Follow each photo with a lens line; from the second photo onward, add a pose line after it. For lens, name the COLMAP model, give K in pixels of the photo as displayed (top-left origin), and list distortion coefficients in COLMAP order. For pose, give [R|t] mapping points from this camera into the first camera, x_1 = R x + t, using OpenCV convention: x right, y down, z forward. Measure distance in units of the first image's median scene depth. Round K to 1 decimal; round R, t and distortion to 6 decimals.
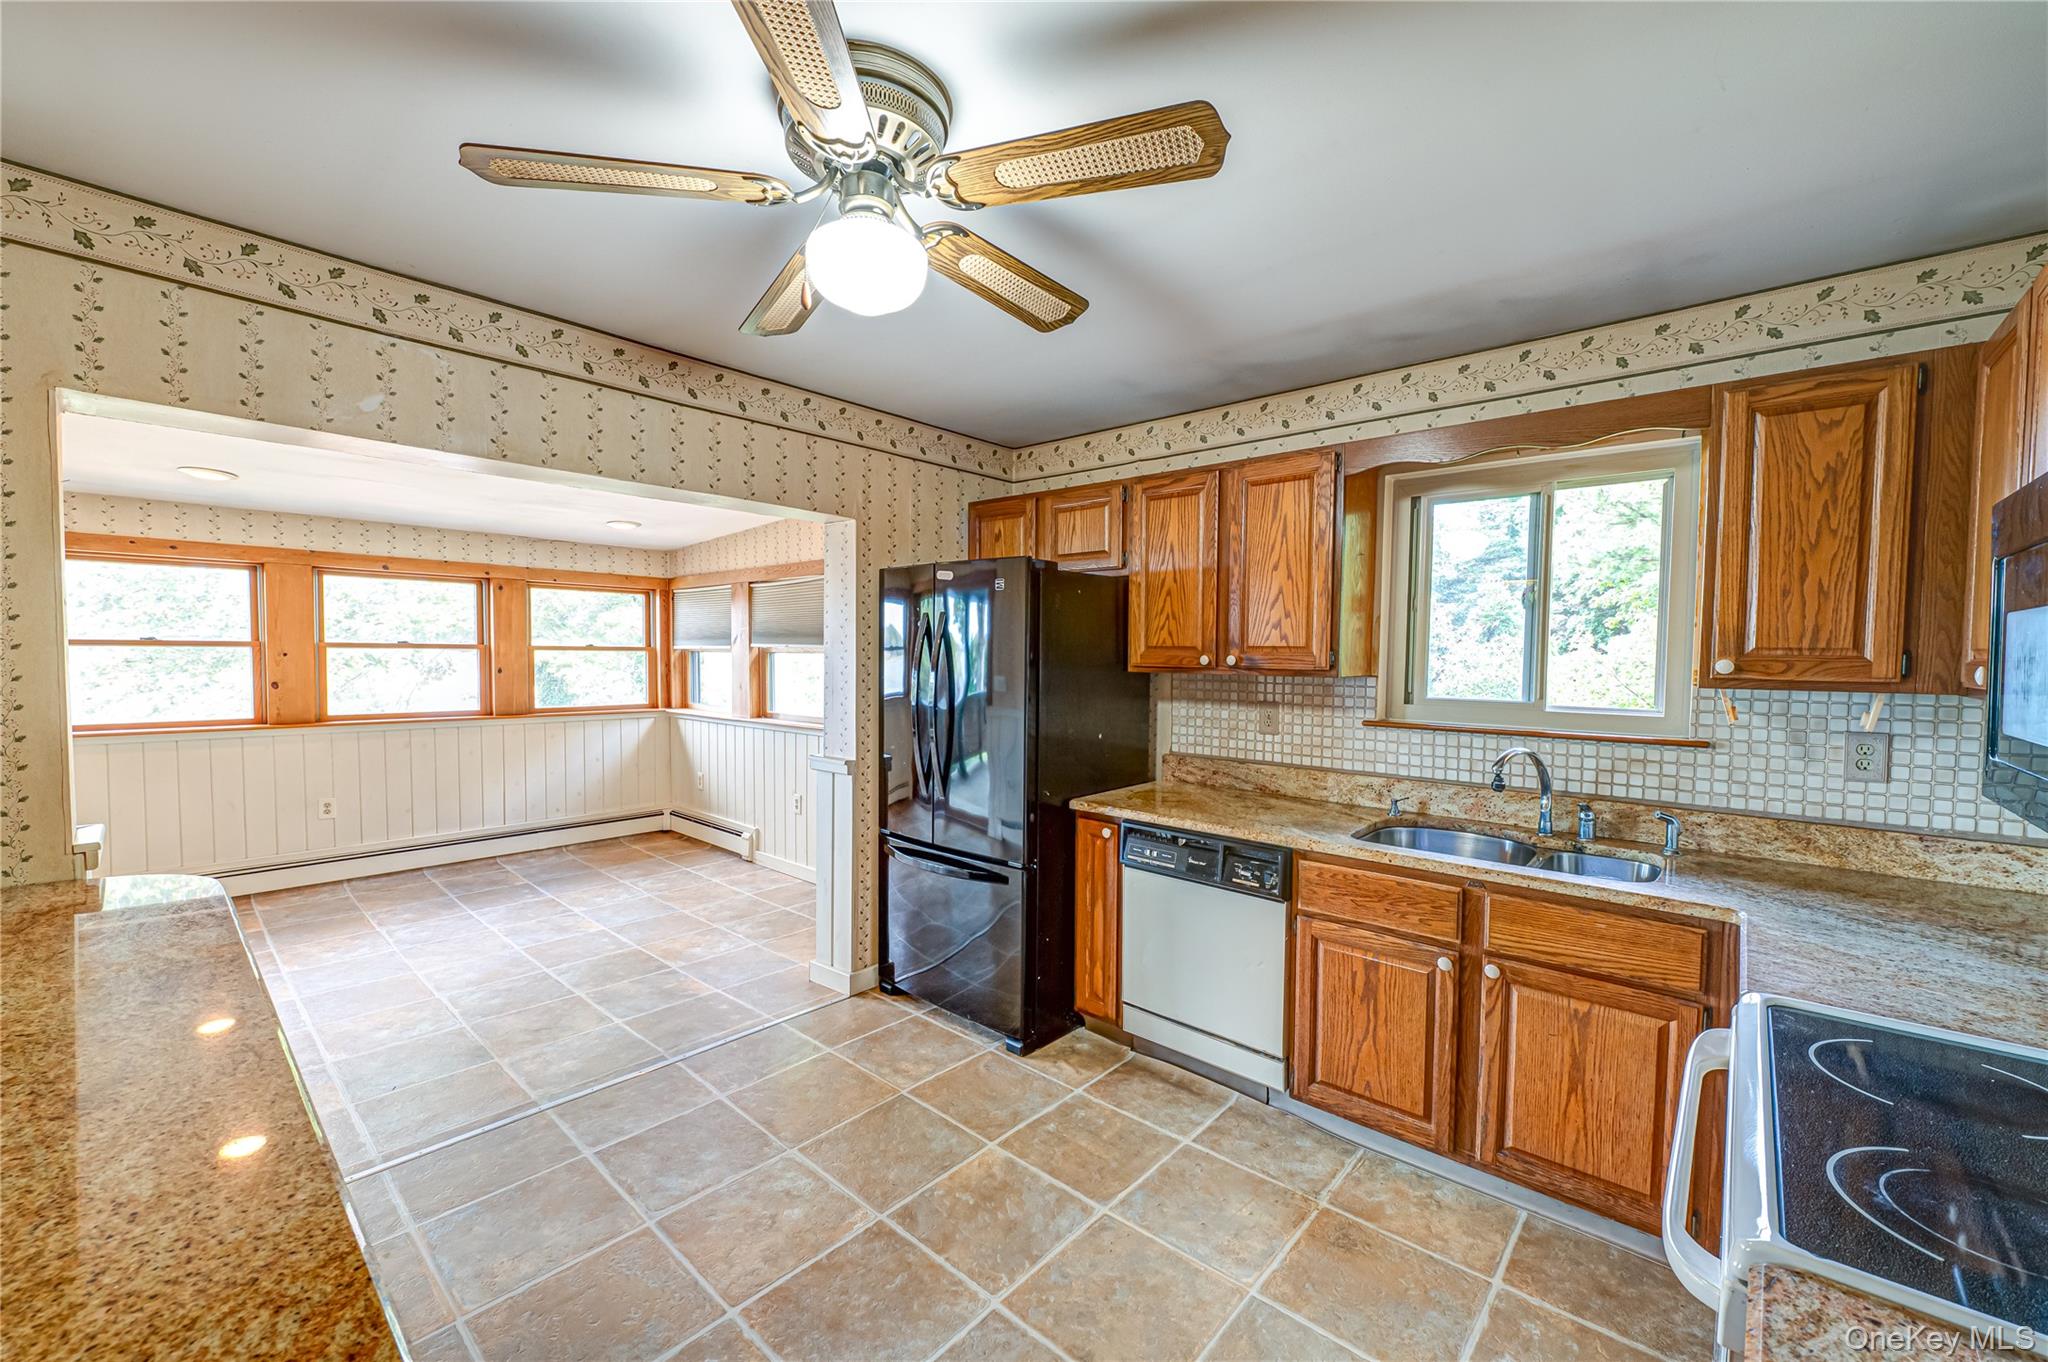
lens RADIAL K [[807.0, 0, 1032.5], [0, 807.0, 685.1], [0, 0, 1]] dist [-0.007808, -0.001655]
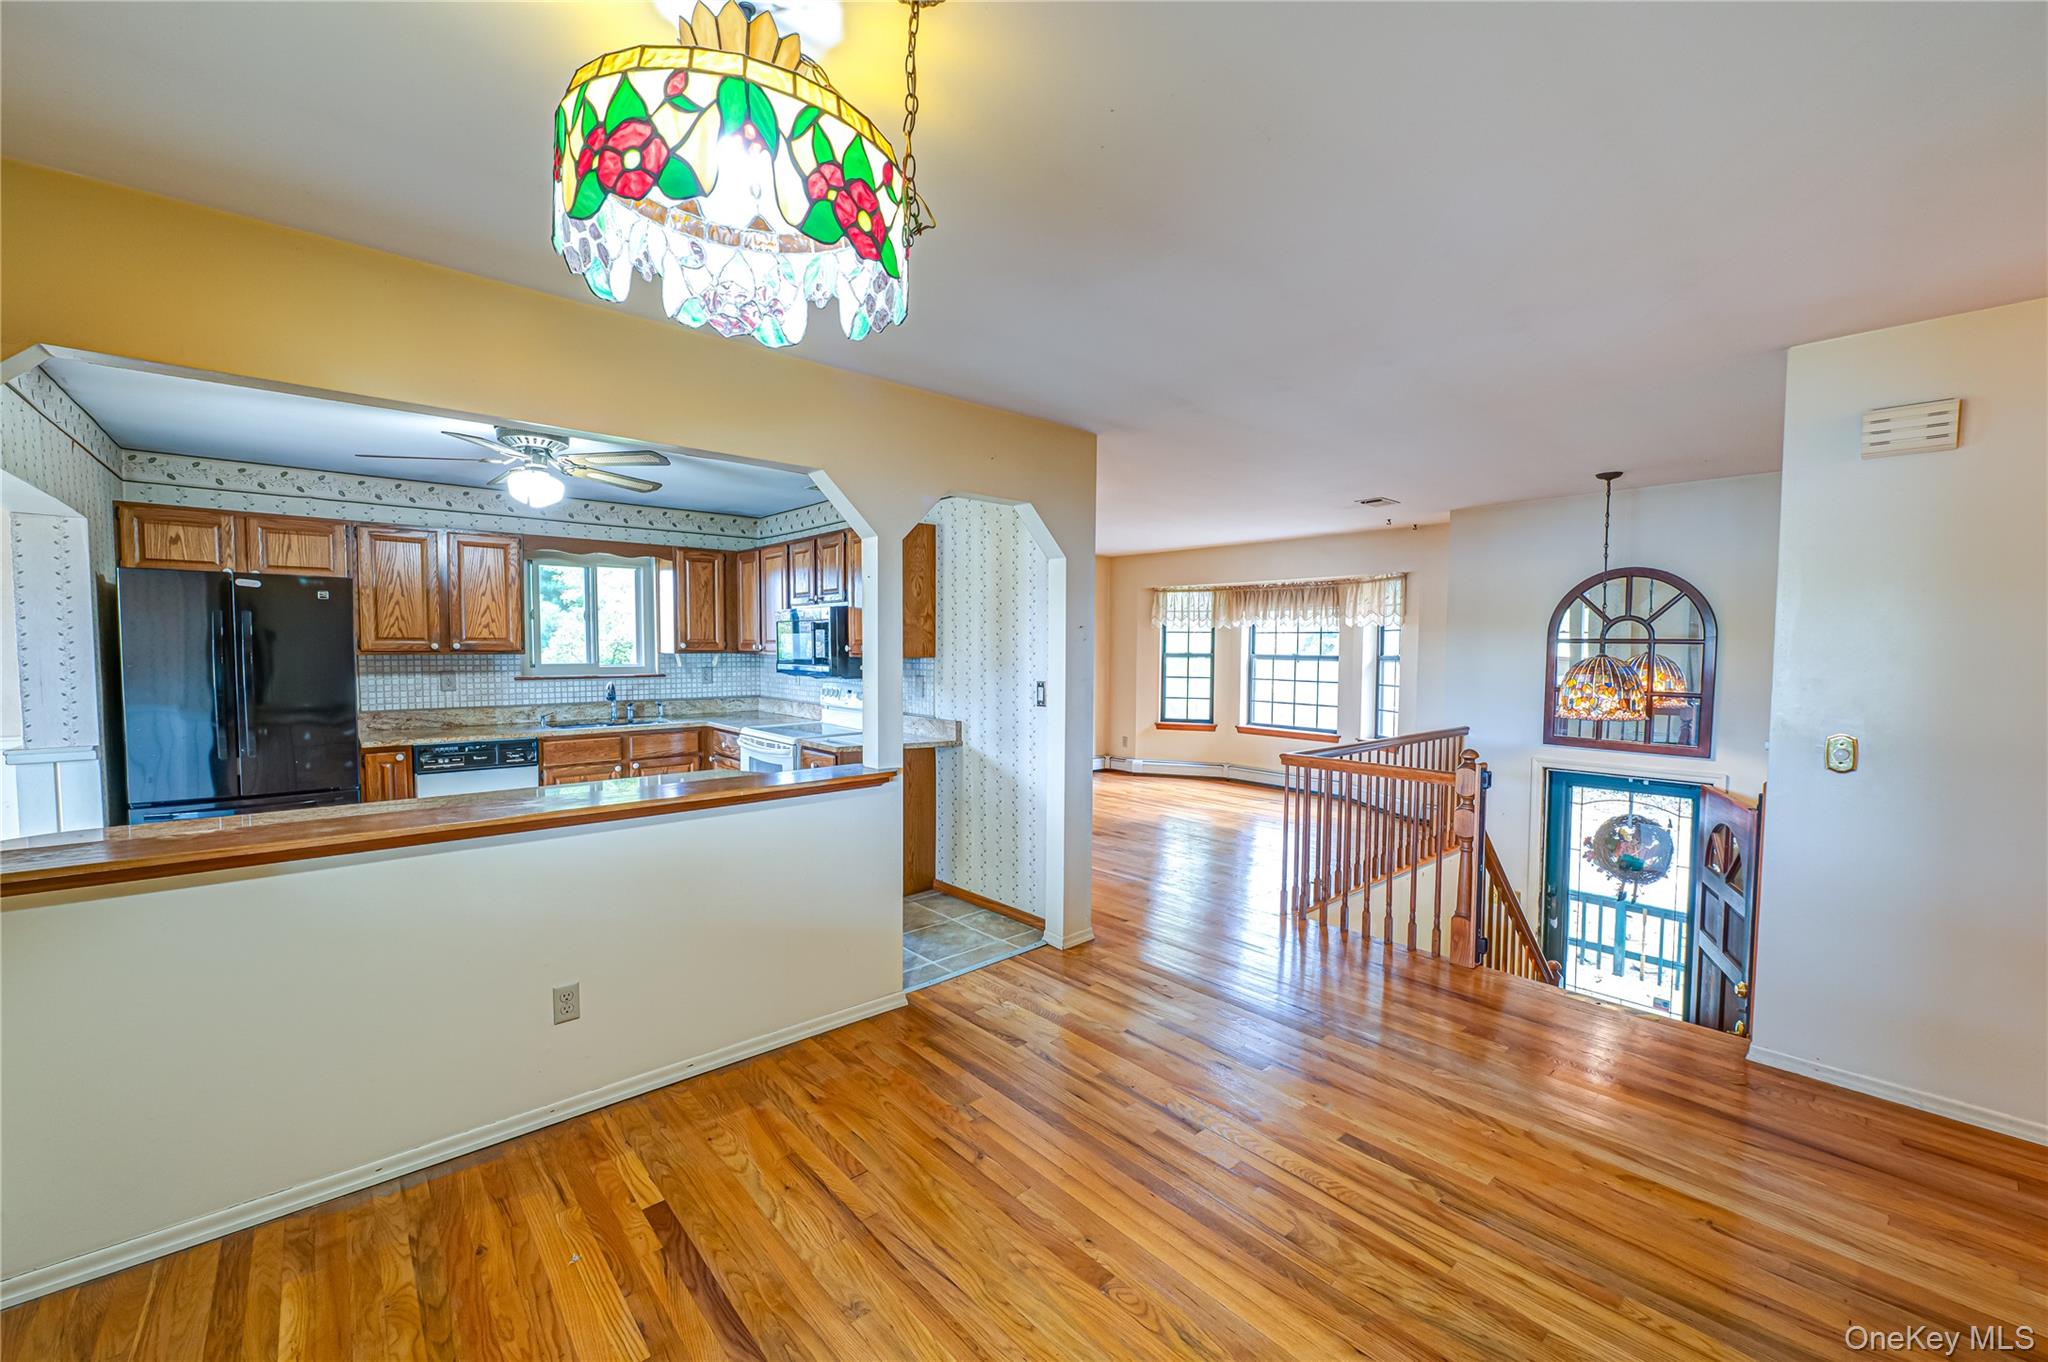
lens RADIAL K [[807.0, 0, 1026.6], [0, 807.0, 689.9], [0, 0, 1]] dist [-0.007808, -0.001655]
pose [[0.119299, -0.066375, 0.990637, -1.045039], [0.037797, 0.997343, 0.062273, 0.001418], [-0.992139, 0.030014, 0.121491, -0.321125]]
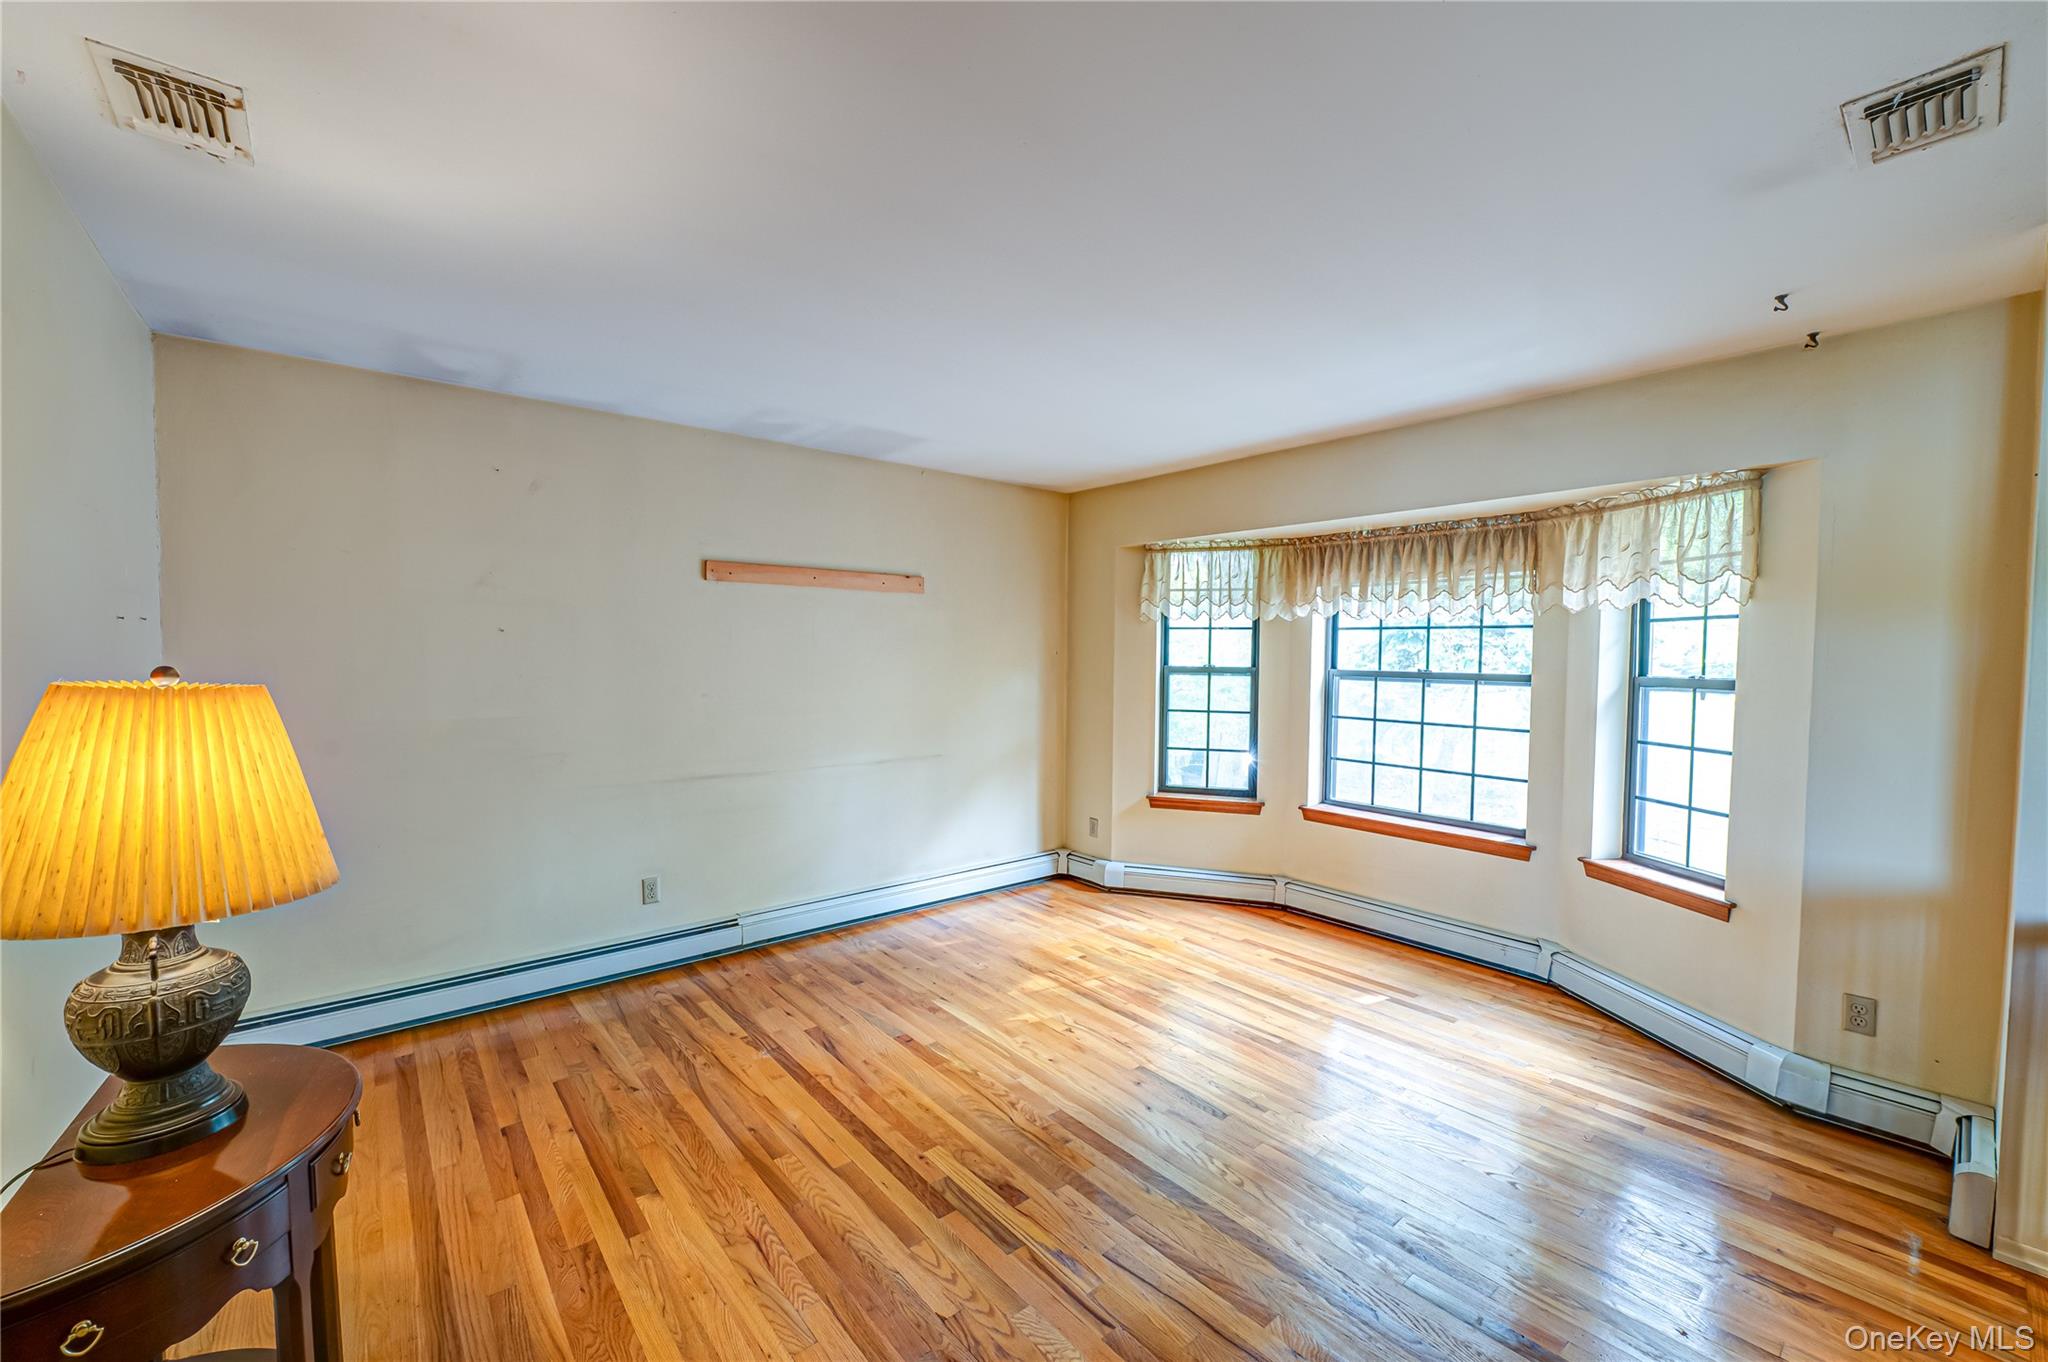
lens RADIAL K [[807.0, 0, 1022.4], [0, 807.0, 690.7], [0, 0, 1]] dist [-0.007808, -0.001655]
pose [[0.149908, -0.058956, 0.986941, 0.117414], [0.036827, 0.997861, 0.054014, 0.017574], [-0.988014, 0.028249, 0.151758, -0.412595]]
